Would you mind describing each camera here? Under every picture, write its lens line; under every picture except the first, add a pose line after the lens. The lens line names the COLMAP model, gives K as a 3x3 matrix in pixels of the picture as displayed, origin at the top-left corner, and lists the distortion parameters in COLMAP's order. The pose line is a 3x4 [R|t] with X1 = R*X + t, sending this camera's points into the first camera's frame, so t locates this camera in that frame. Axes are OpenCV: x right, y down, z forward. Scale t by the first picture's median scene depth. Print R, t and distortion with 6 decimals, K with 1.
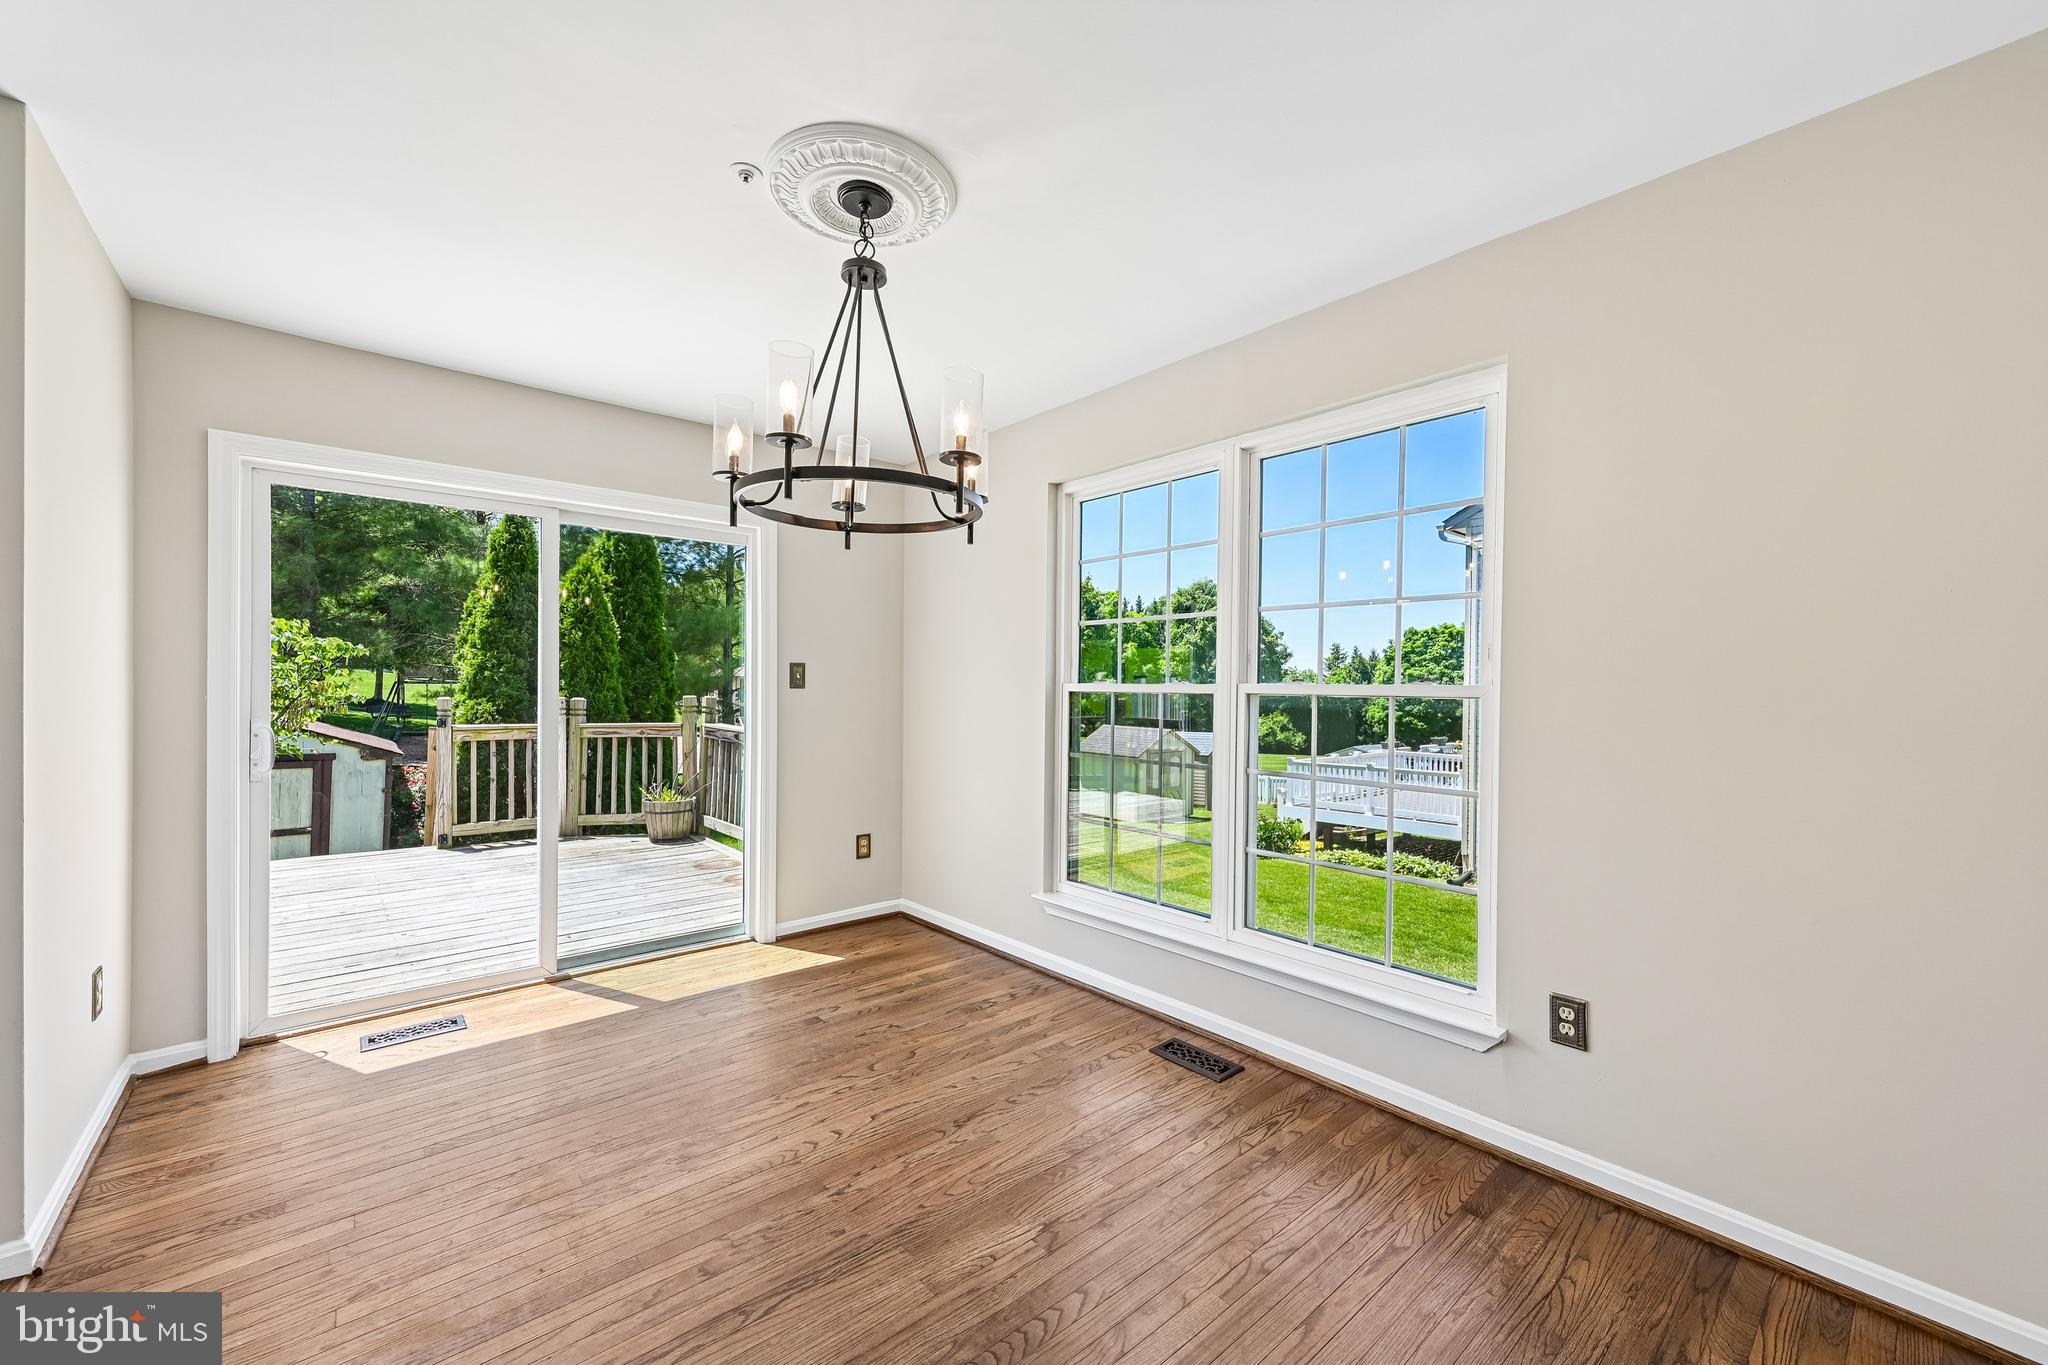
lens RADIAL K [[811.8, 0, 1038.3], [0, 811.8, 680.3], [0, 0, 1]] dist [-0.003402, 0.000283]
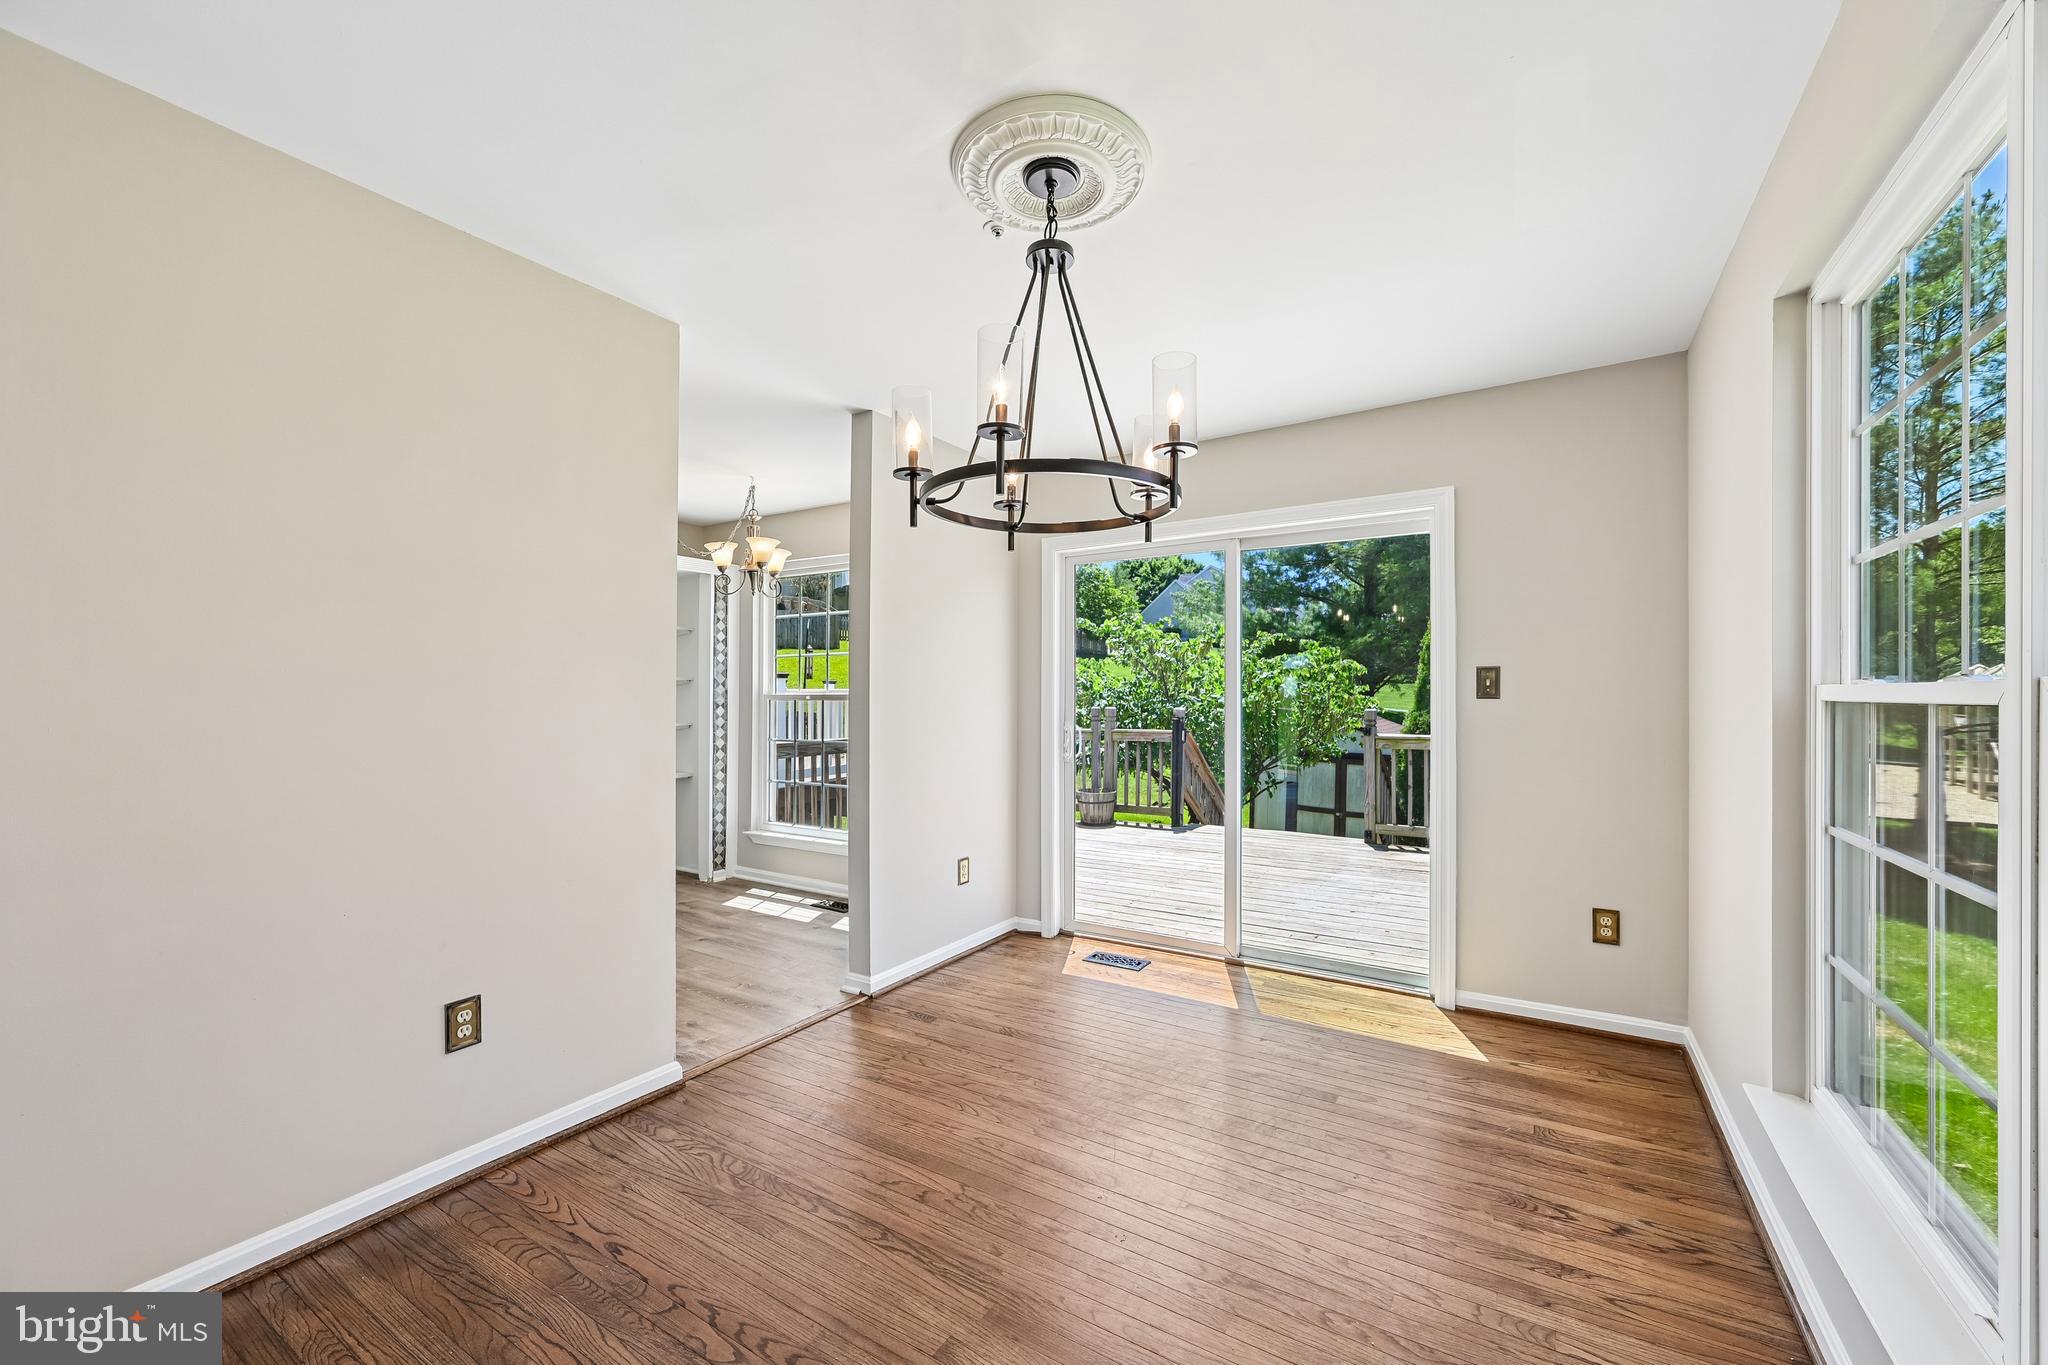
lens RADIAL K [[811.8, 0, 1020.5], [0, 811.8, 695.3], [0, 0, 1]] dist [-0.003402, 0.000283]
pose [[0.282219, -0.005801, -0.959332, 0.367058], [0.007289, 0.999966, -0.003903, 0.007313], [0.959322, -0.005891, 0.282252, 0.393979]]
